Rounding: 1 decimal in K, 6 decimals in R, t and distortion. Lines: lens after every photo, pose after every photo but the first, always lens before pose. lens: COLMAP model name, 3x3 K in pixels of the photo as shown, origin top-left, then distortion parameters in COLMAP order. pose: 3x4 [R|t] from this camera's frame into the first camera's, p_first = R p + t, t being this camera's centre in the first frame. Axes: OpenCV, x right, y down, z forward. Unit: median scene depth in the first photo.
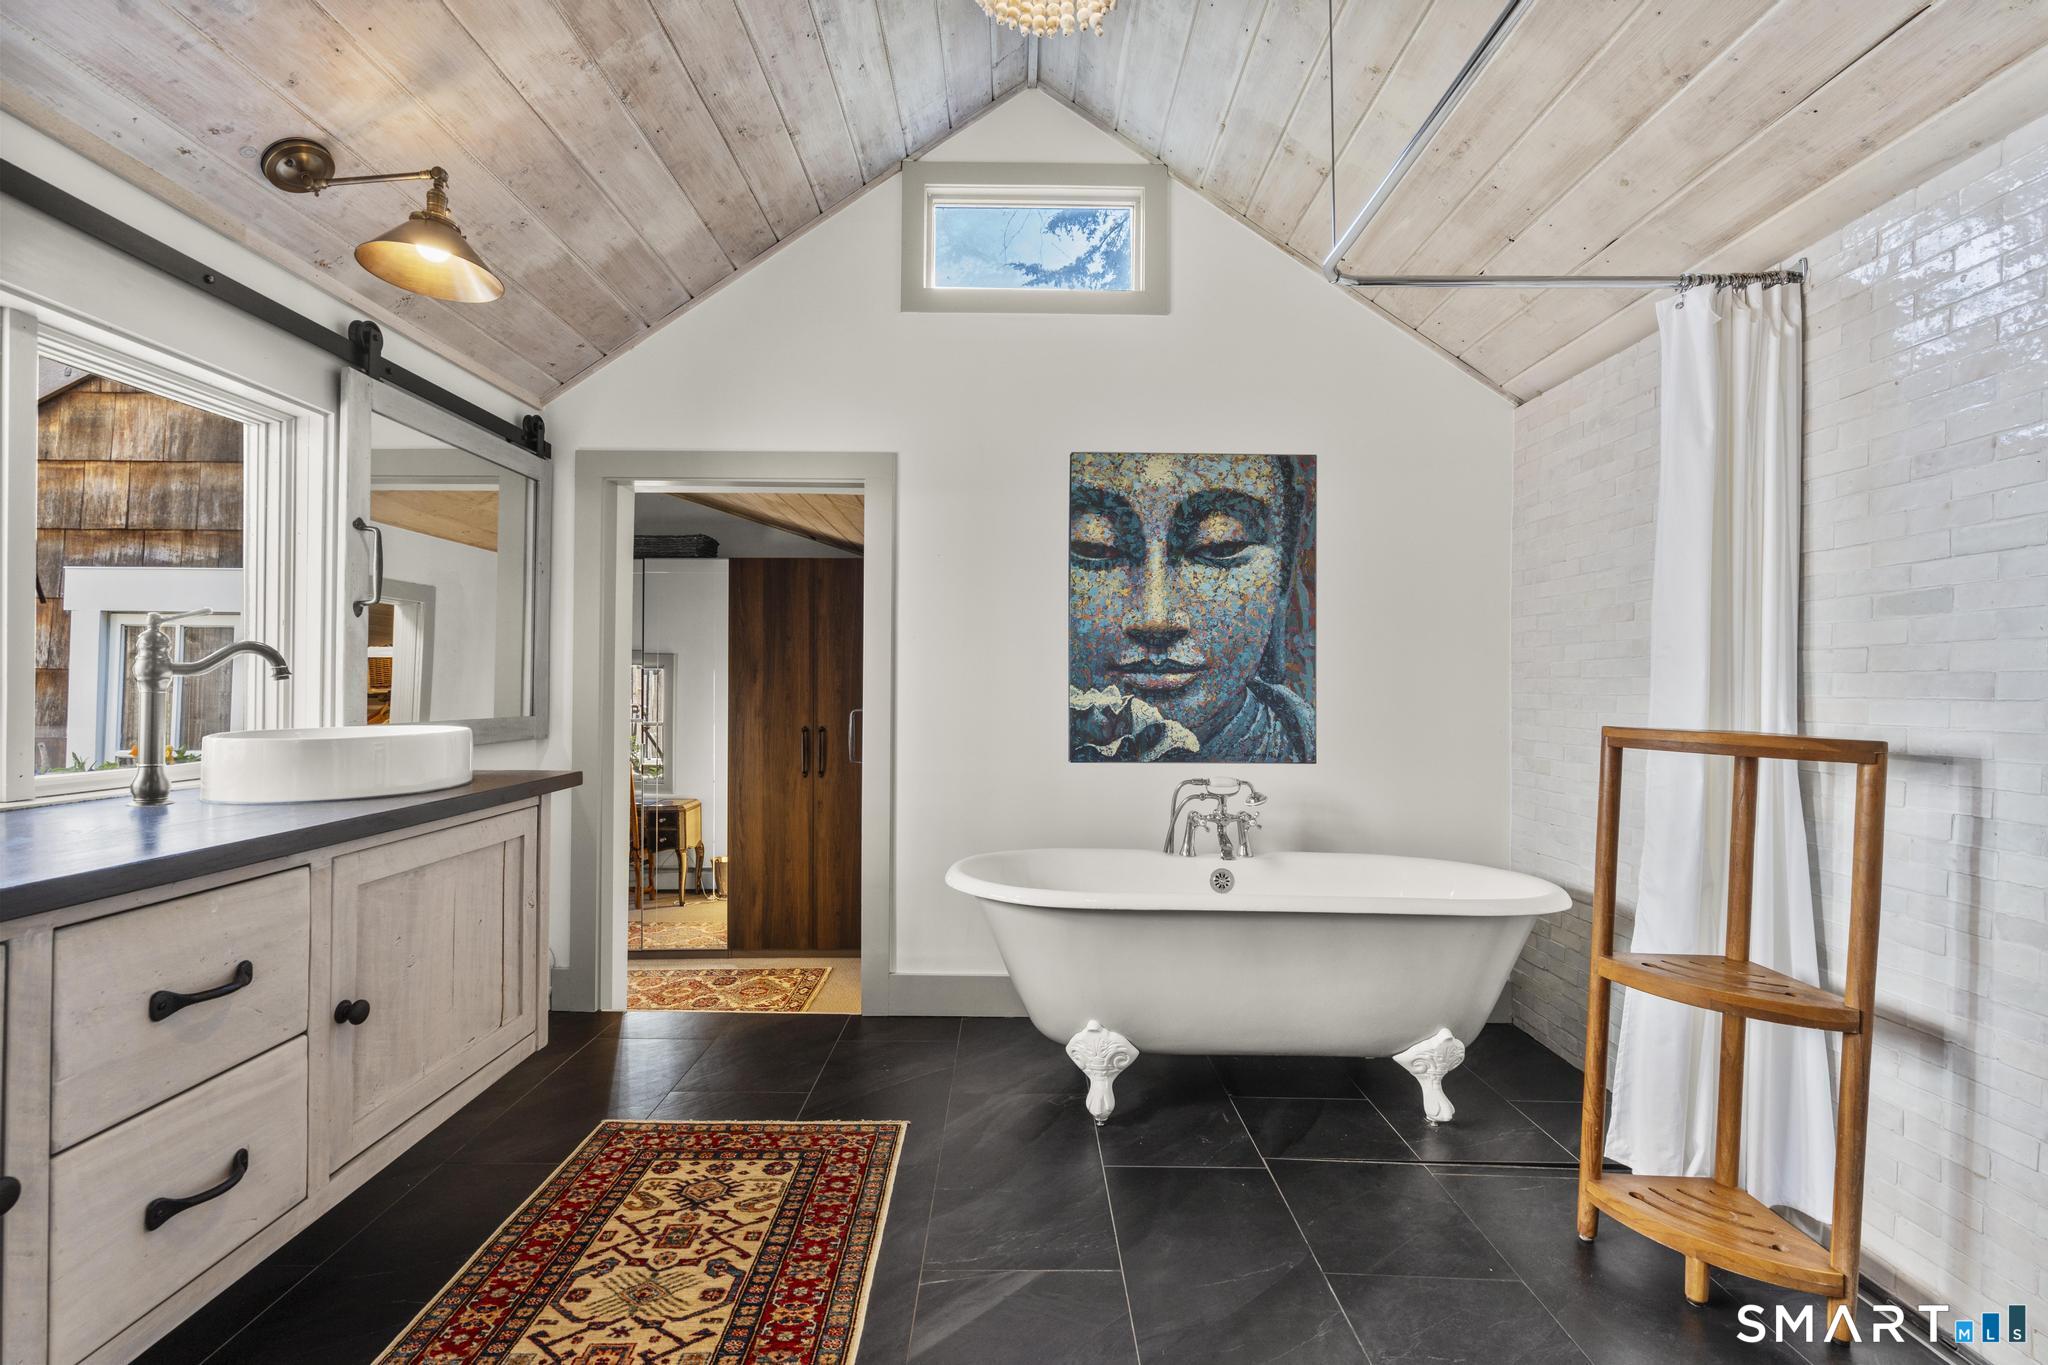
lens RADIAL K [[919.1, 0, 1018.2], [0, 919.1, 685.5], [0, 0, 1]] dist [0.003776, 0.000242]
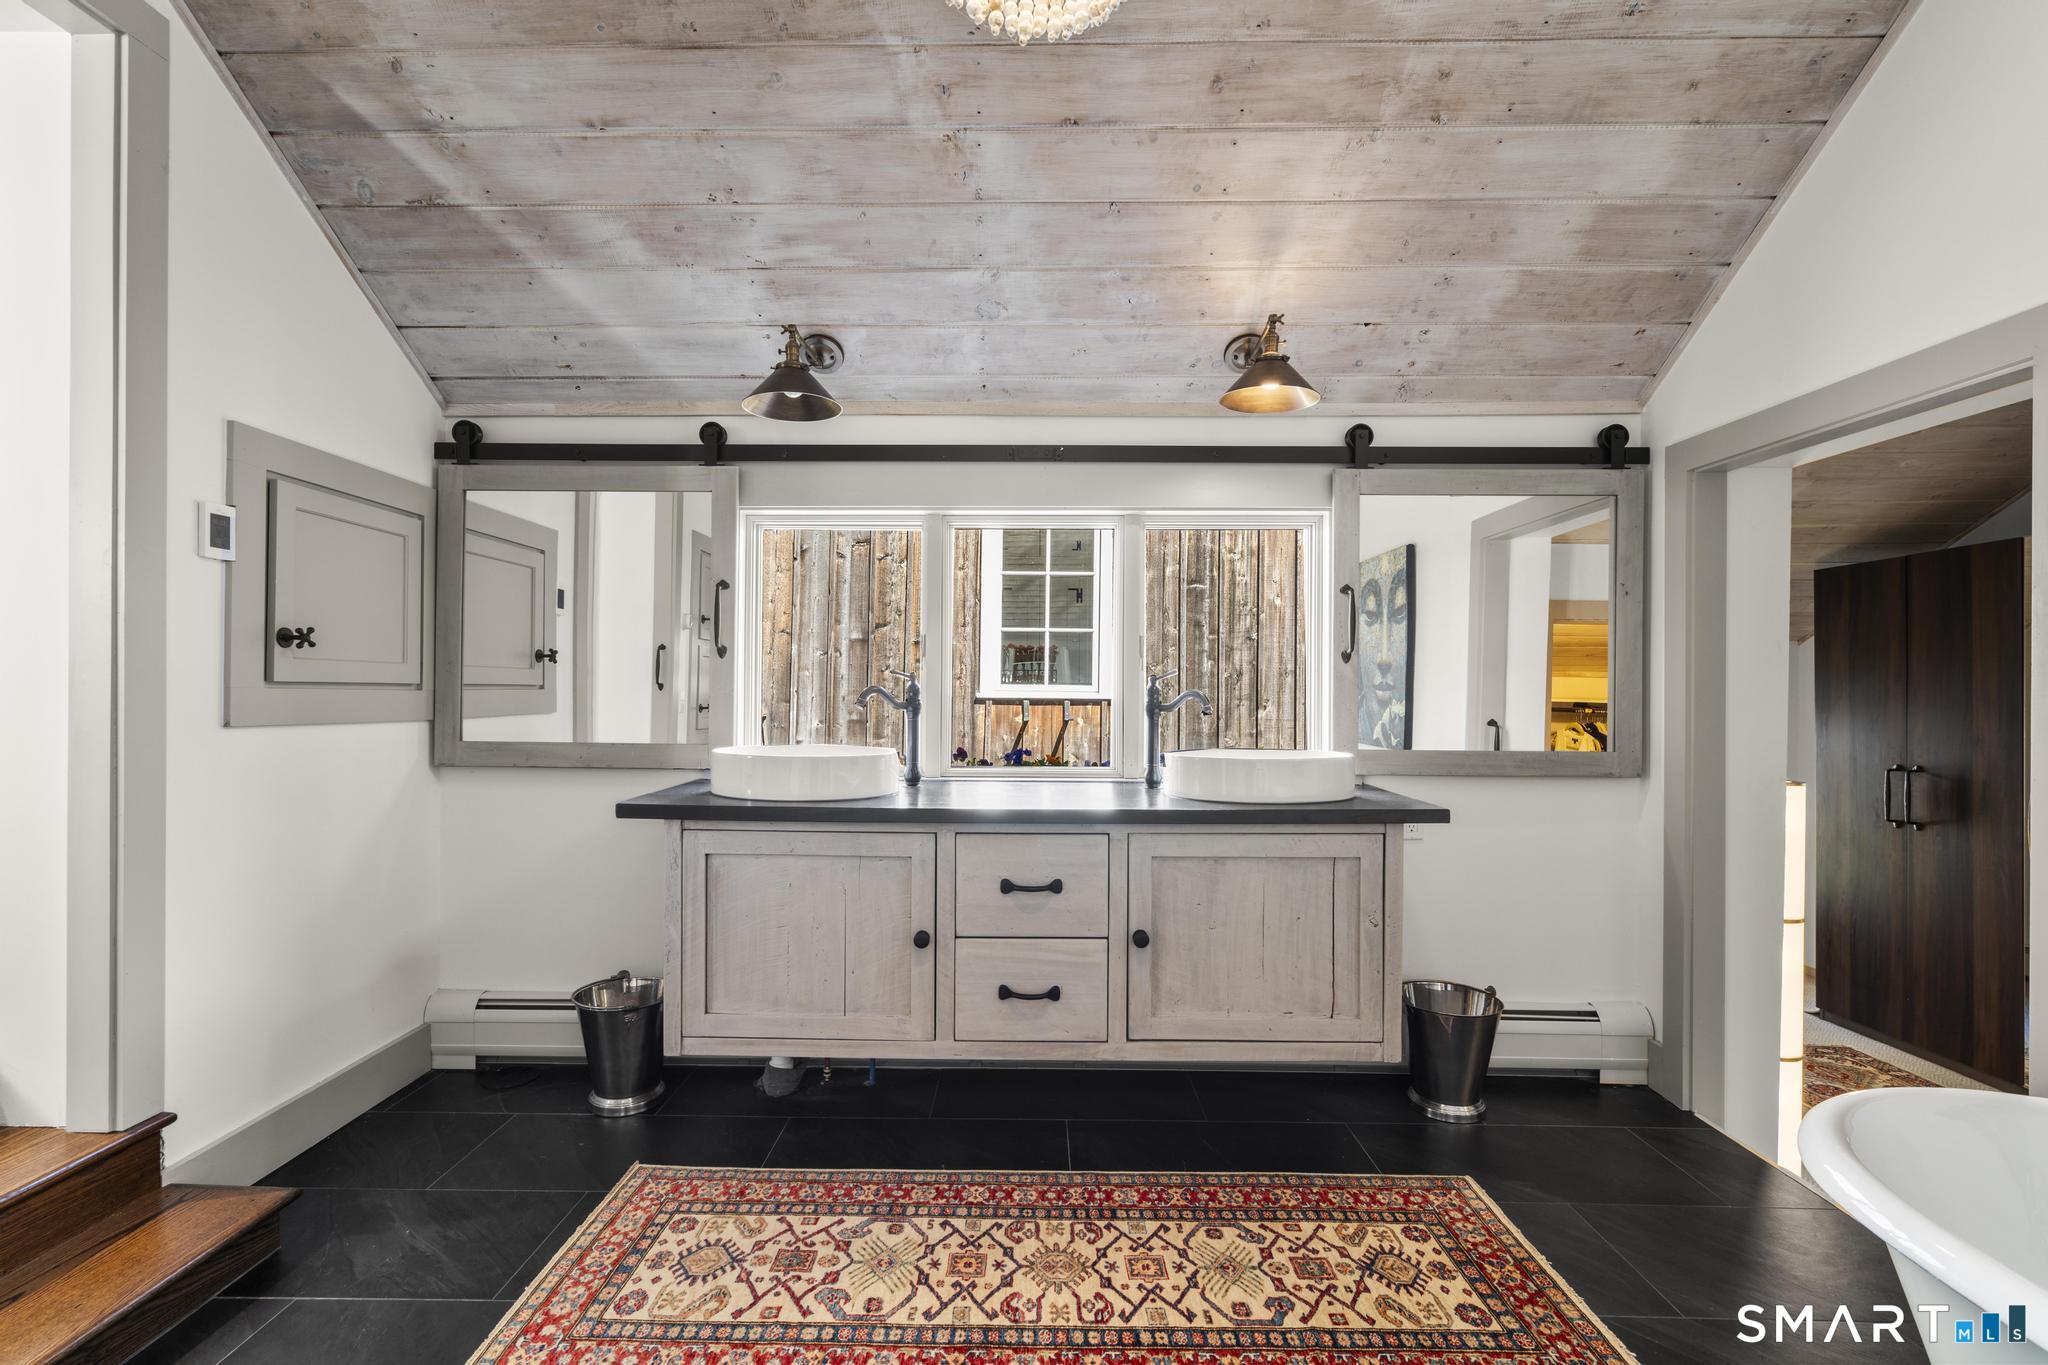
lens RADIAL K [[919.1, 0, 1019.5], [0, 919.1, 689.8], [0, 0, 1]] dist [0.003776, 0.000242]
pose [[-0.014790, -0.003060, -0.999886, 0.654497], [-0.002118, 0.999993, -0.003029, -0.040318], [0.999888, 0.002073, -0.014796, 0.682628]]
